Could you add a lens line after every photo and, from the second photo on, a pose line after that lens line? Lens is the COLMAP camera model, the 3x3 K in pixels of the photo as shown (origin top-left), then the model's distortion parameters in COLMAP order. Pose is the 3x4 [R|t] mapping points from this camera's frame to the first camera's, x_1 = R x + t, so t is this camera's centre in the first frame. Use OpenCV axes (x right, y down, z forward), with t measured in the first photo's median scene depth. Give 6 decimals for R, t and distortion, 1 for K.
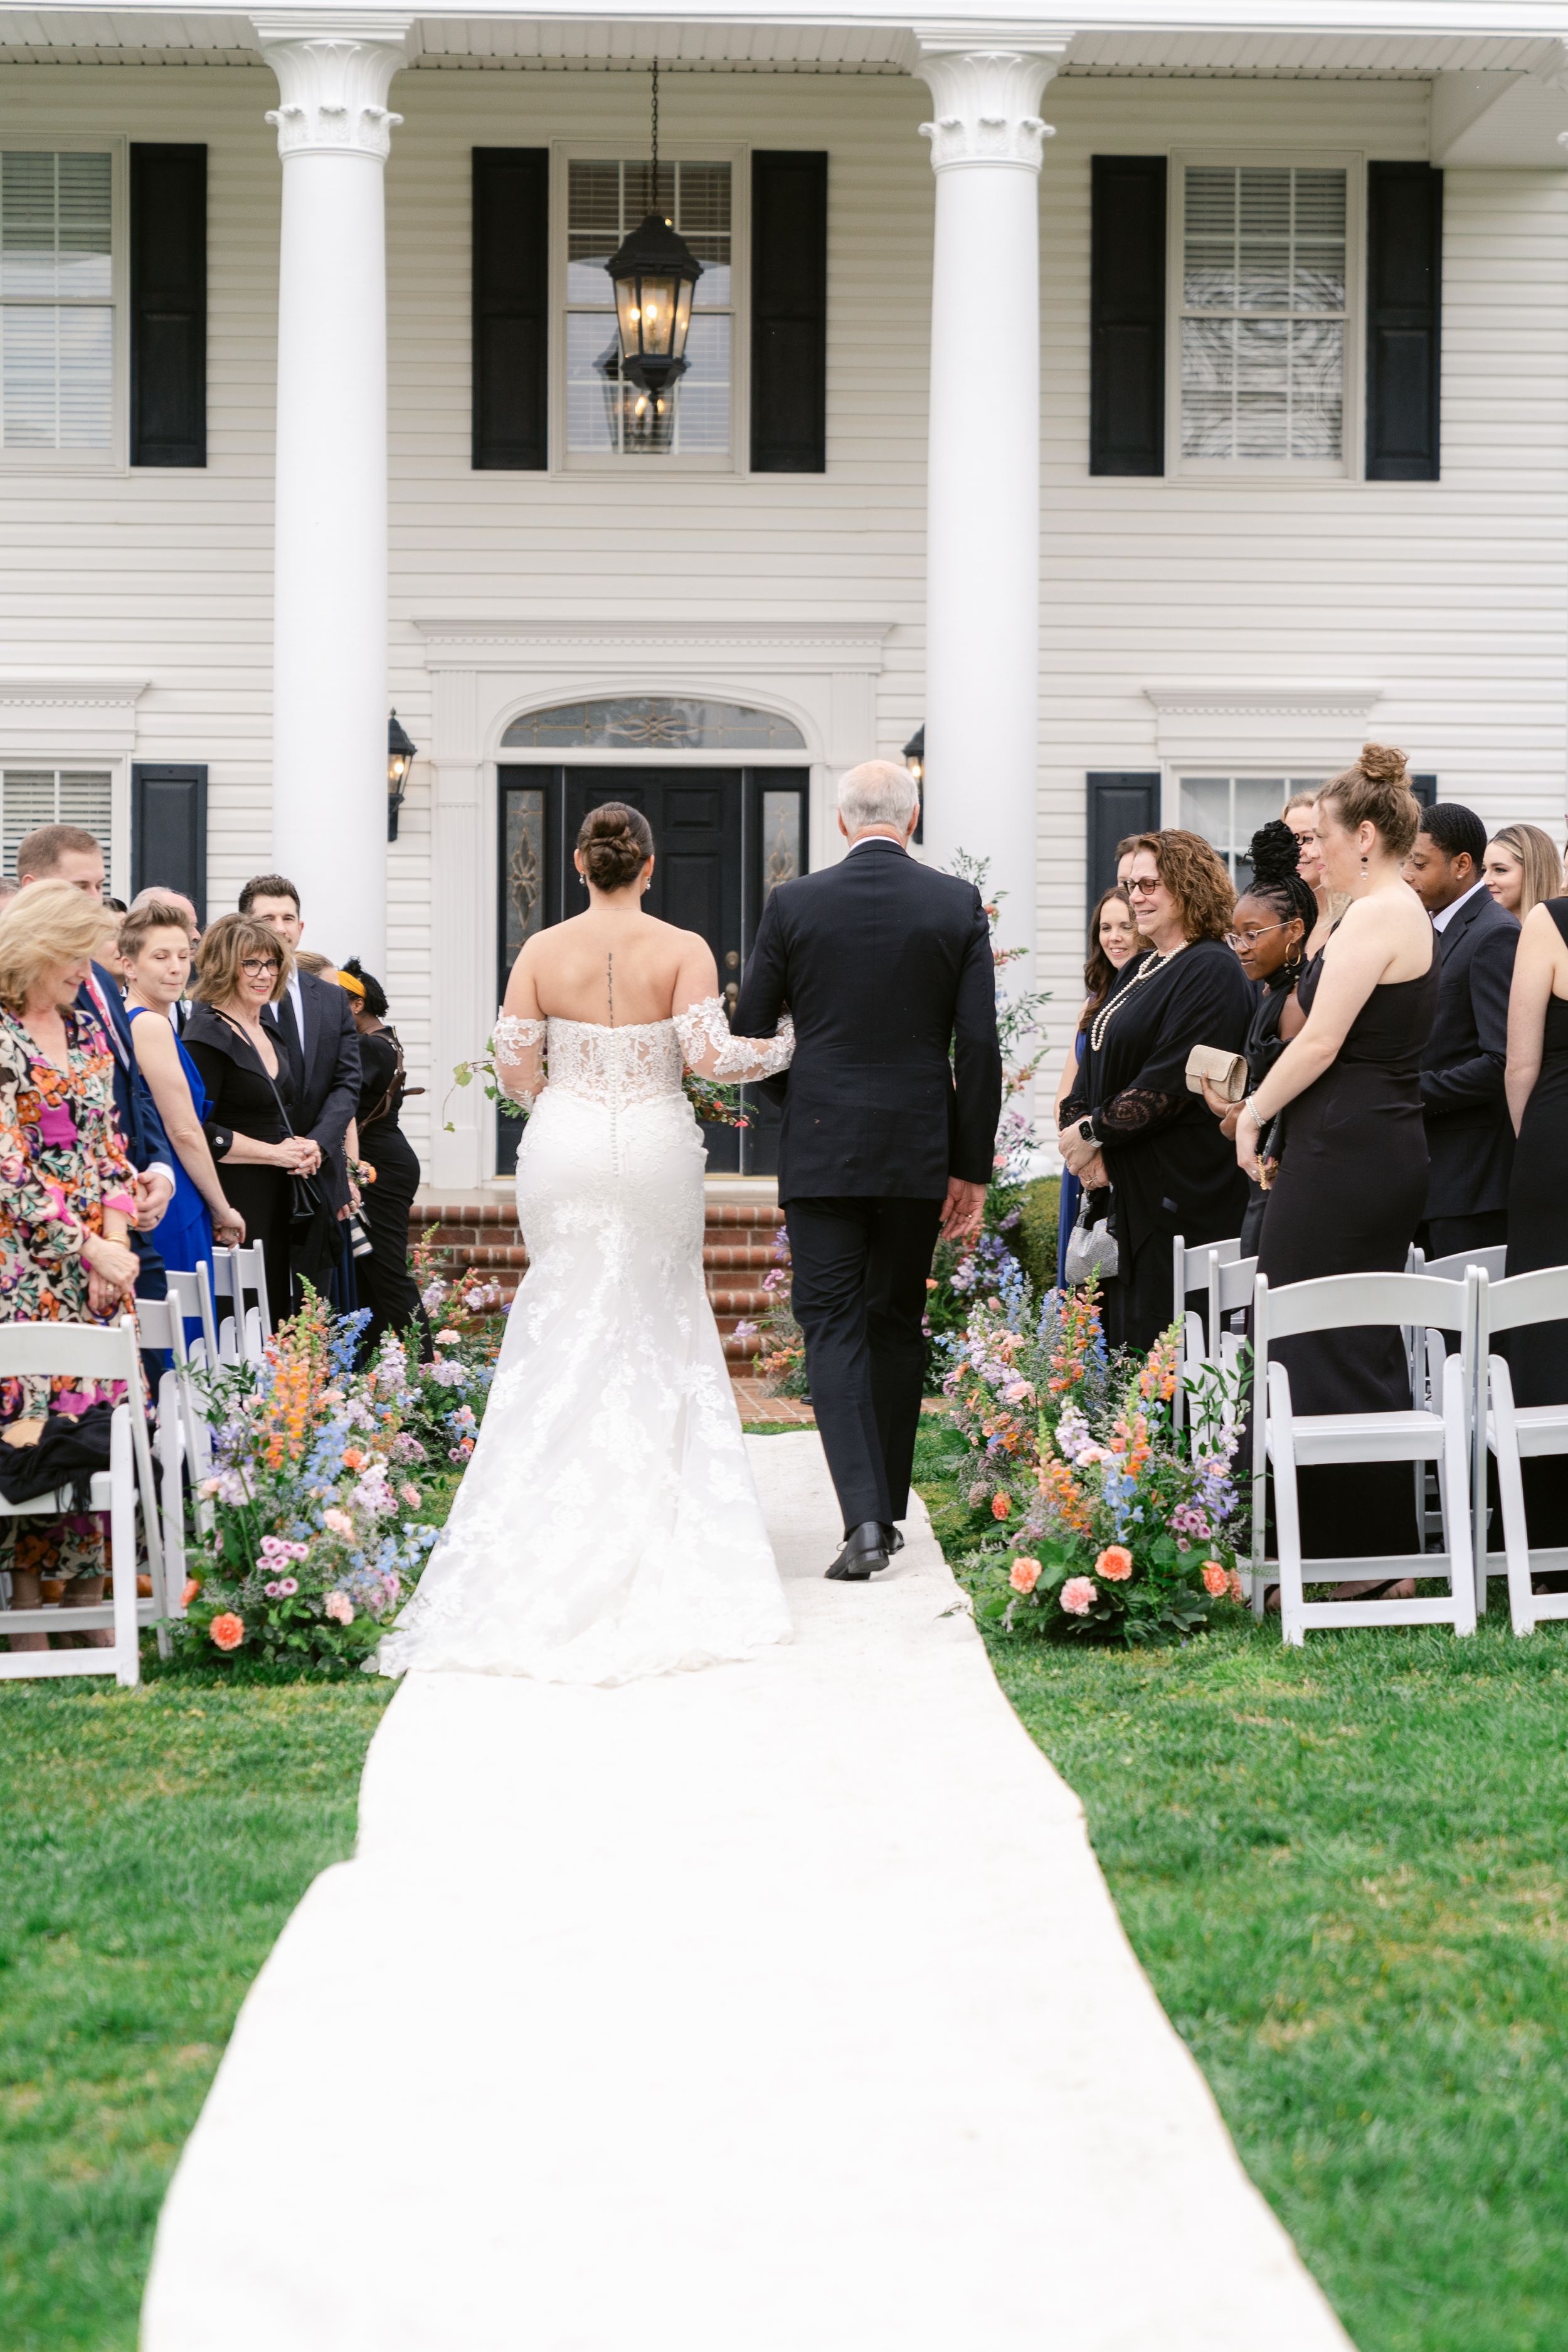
lens RADIAL K [[4904.6, 0, 788.5], [0, 4904.6, 1184.9], [0, 0, 1]] dist [0.027763, 0.000000]
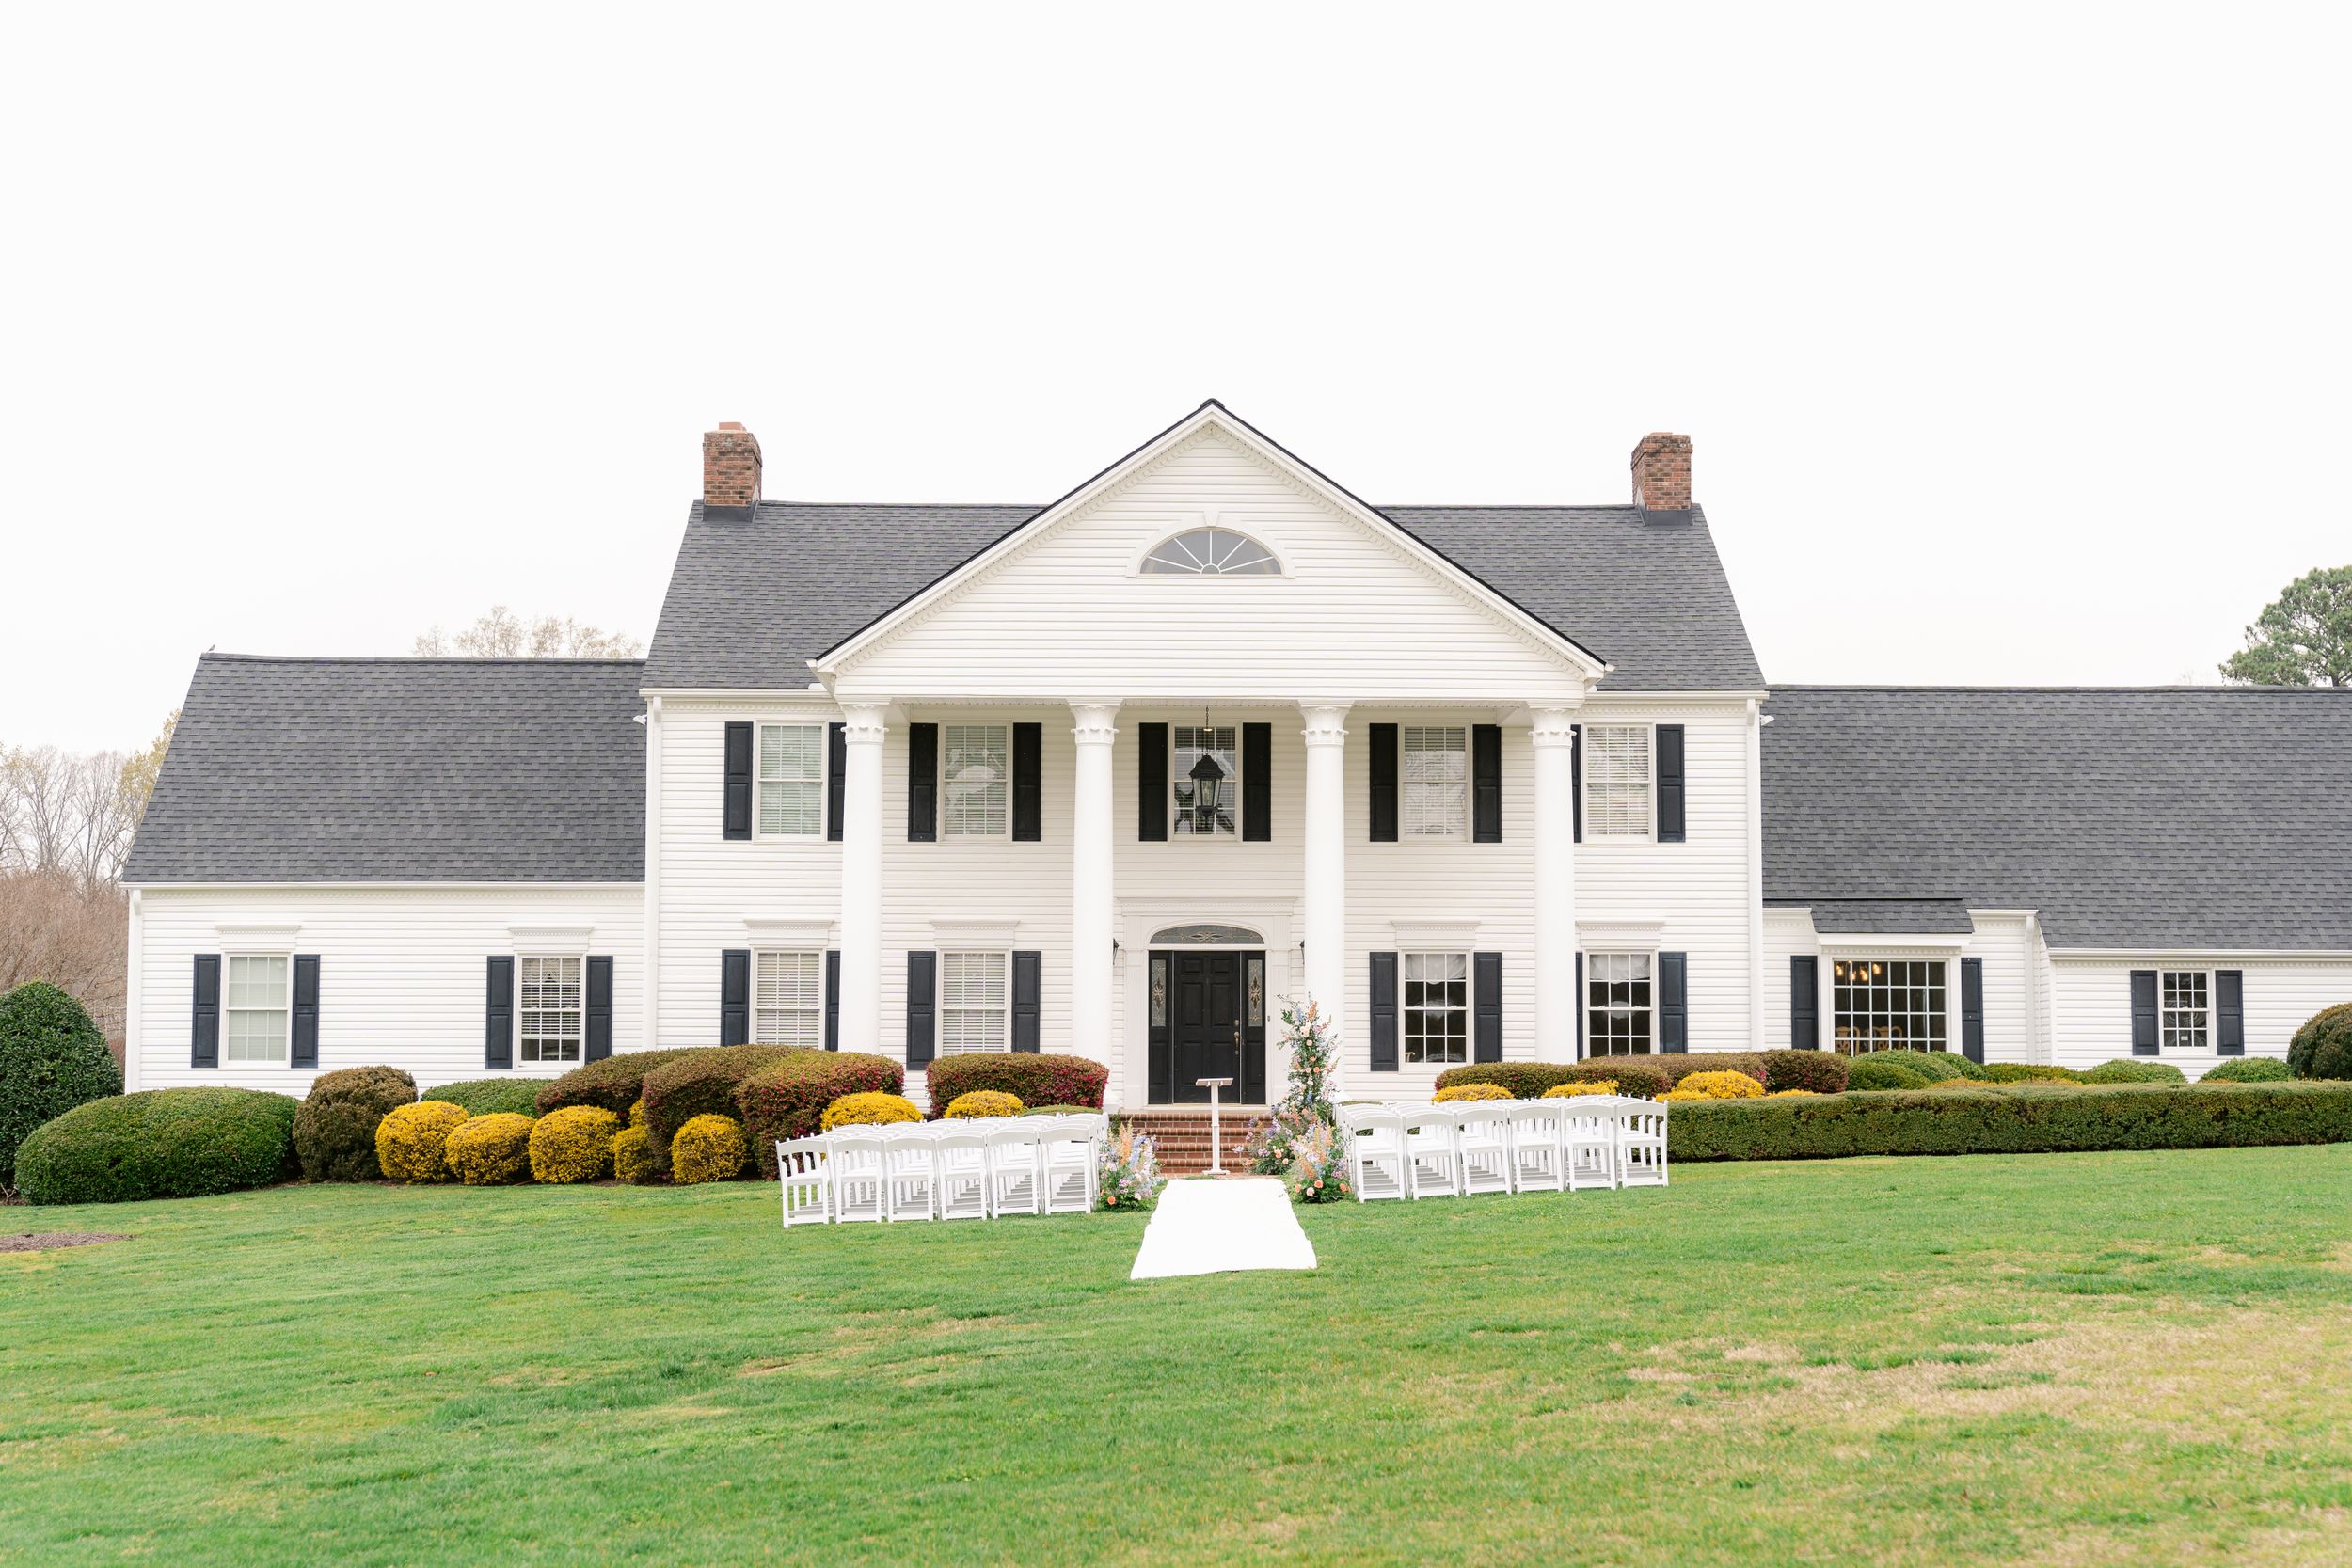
lens RADIAL K [[3208.3, 0, 1184.1], [0, 3208.3, 796.1], [0, 0, 1]] dist [0.074302, 0.000000]
pose [[0.999468, -0.005795, -0.032100, 0.016746], [0.002412, 0.994529, -0.104437, 0.013549], [0.032530, 0.104304, 0.994013, -0.751093]]
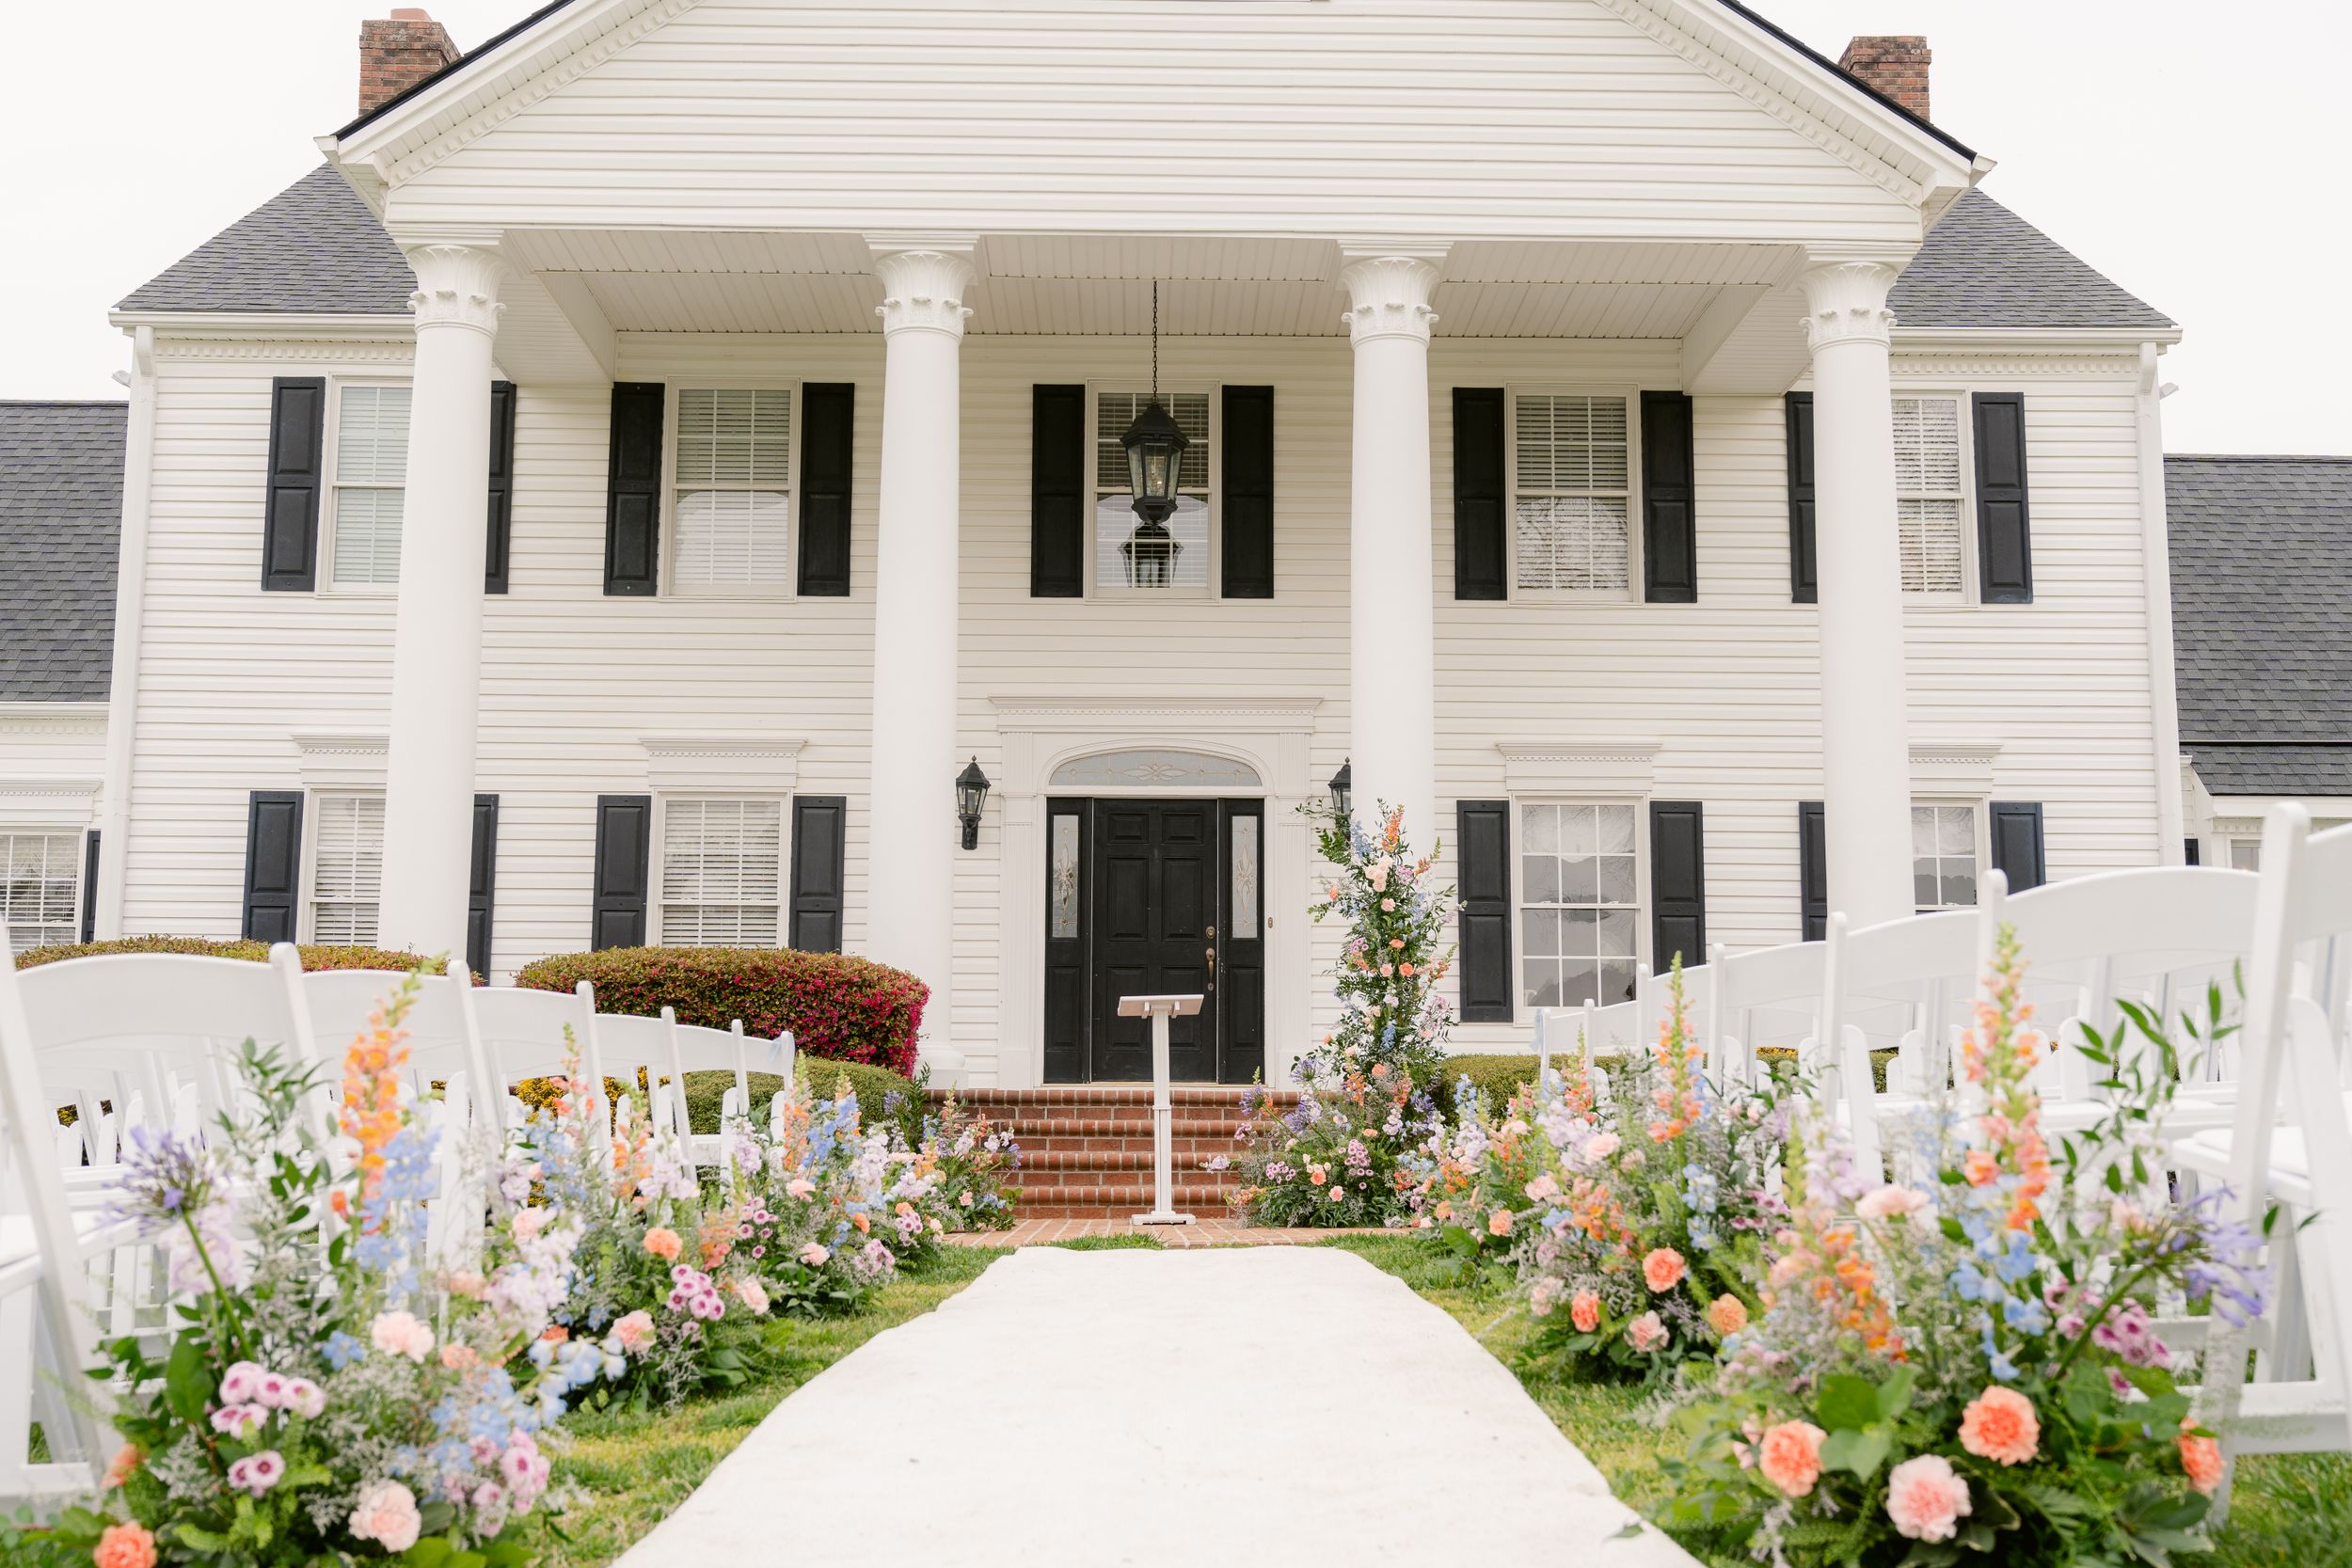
lens RADIAL K [[2371.0, 0, 1177.0], [0, 2371.0, 794.3], [0, 0, 1]] dist [0.010447, 0.000000]
pose [[0.999619, -0.004591, -0.027213, -0.002179], [0.000324, 0.987948, -0.154783, 0.021588], [0.027596, 0.154715, 0.987574, 0.313736]]
